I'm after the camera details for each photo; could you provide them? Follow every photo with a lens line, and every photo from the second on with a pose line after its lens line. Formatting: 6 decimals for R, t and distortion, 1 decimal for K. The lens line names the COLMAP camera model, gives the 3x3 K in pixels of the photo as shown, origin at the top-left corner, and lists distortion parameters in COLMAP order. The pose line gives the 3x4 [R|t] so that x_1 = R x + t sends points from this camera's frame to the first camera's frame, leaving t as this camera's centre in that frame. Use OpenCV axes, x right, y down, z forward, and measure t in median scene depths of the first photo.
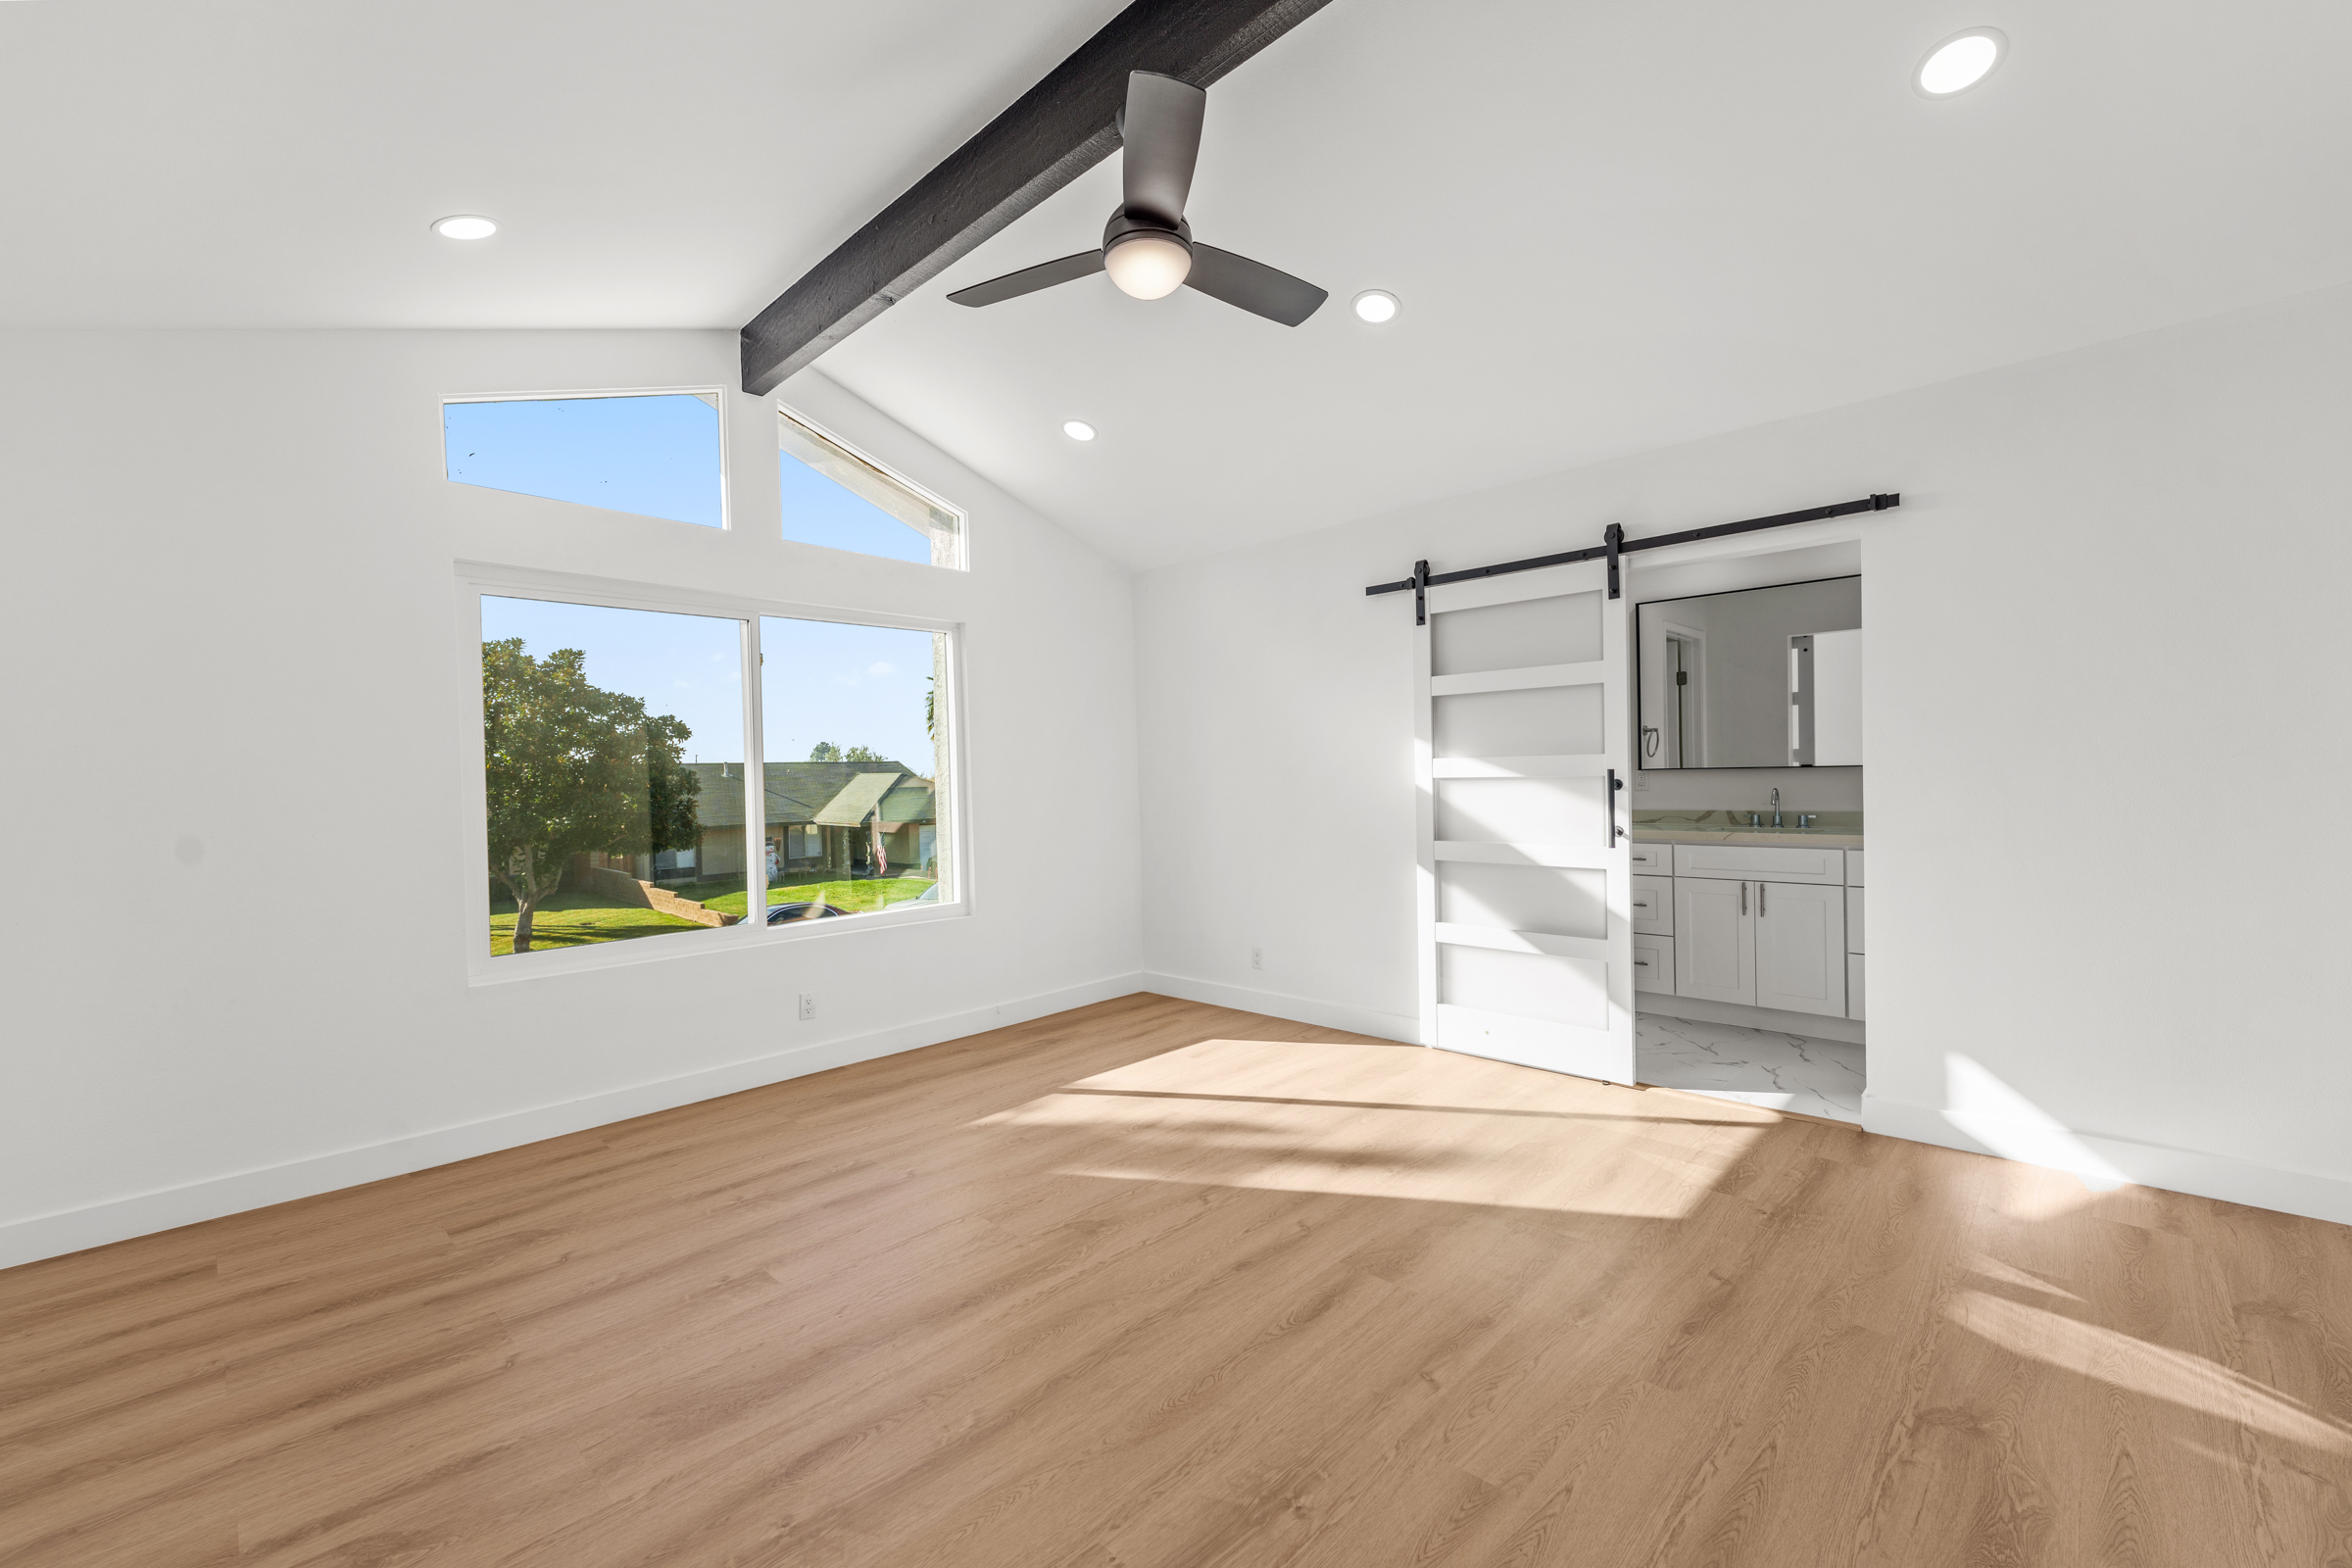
lens RADIAL K [[969.9, 0, 1178.1], [0, 969.9, 776.1], [0, 0, 1]] dist [-0.000725, 0.000001]
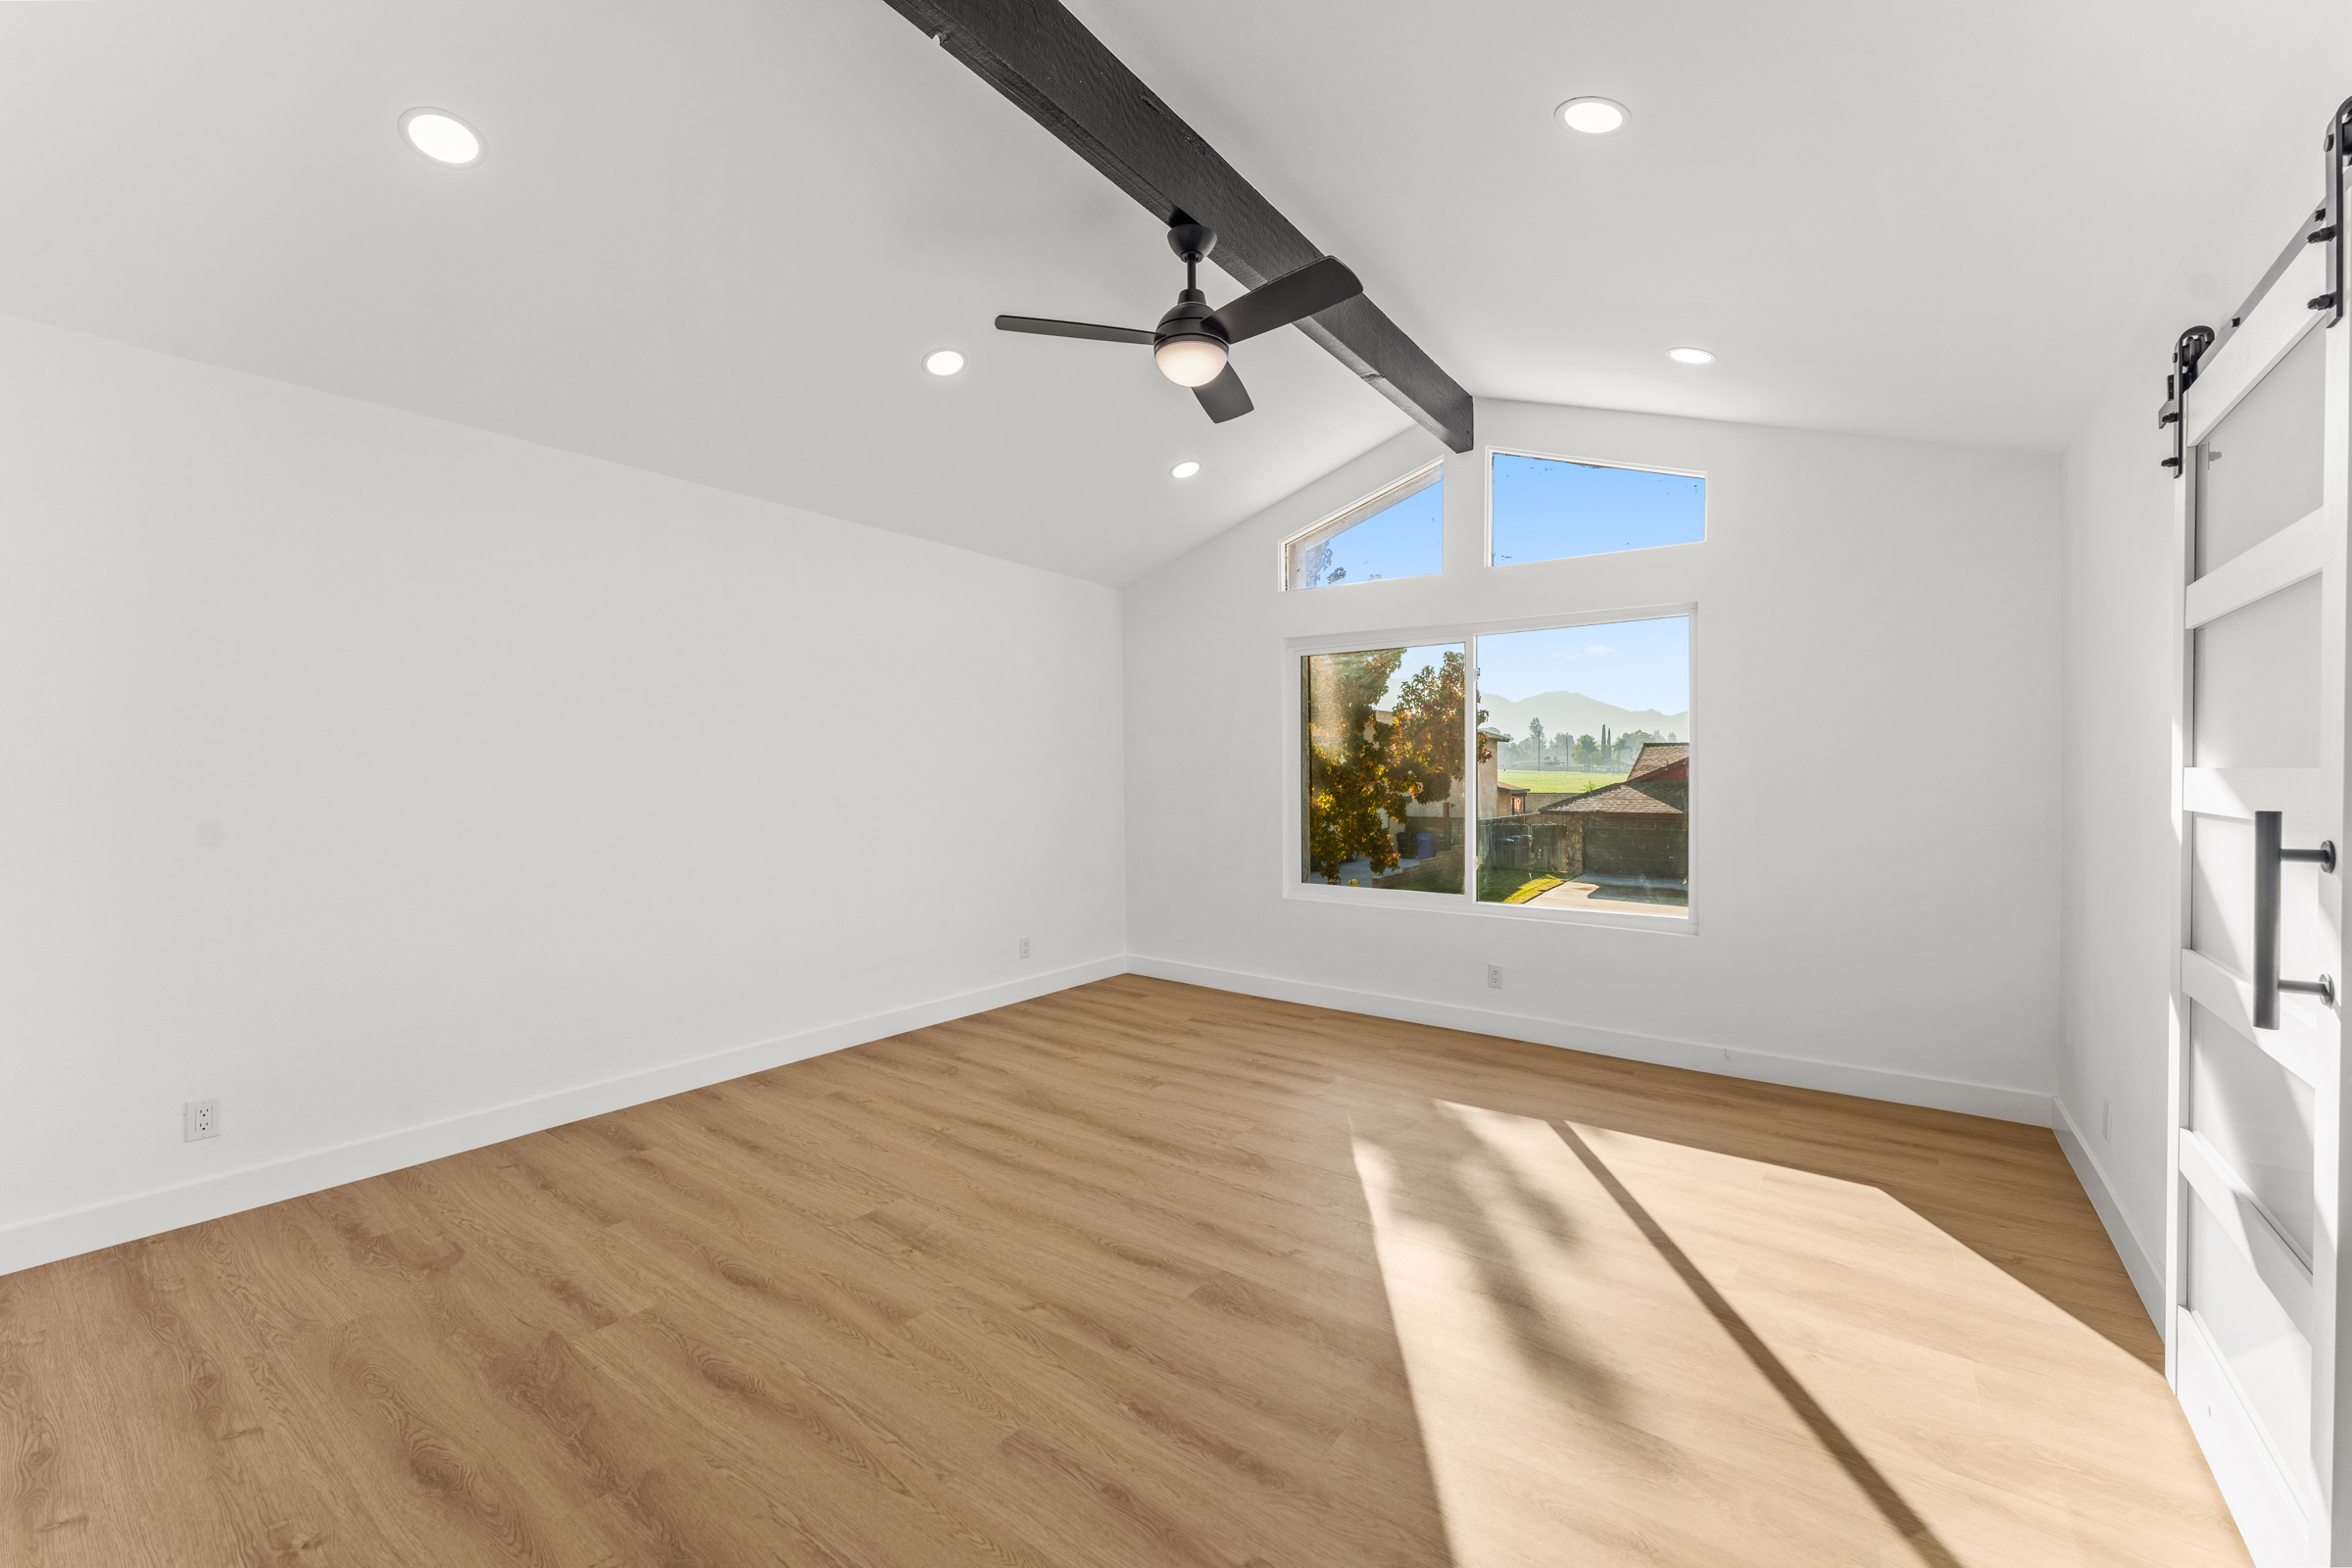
lens RADIAL K [[969.9, 0, 1180.0], [0, 969.9, 782.4], [0, 0, 1]] dist [-0.000725, 0.000001]
pose [[0.113459, 0.034784, -0.992934, 1.008908], [-0.003981, 0.999395, 0.034555, -0.038359], [0.993535, 0.000032, 0.113529, 0.737771]]
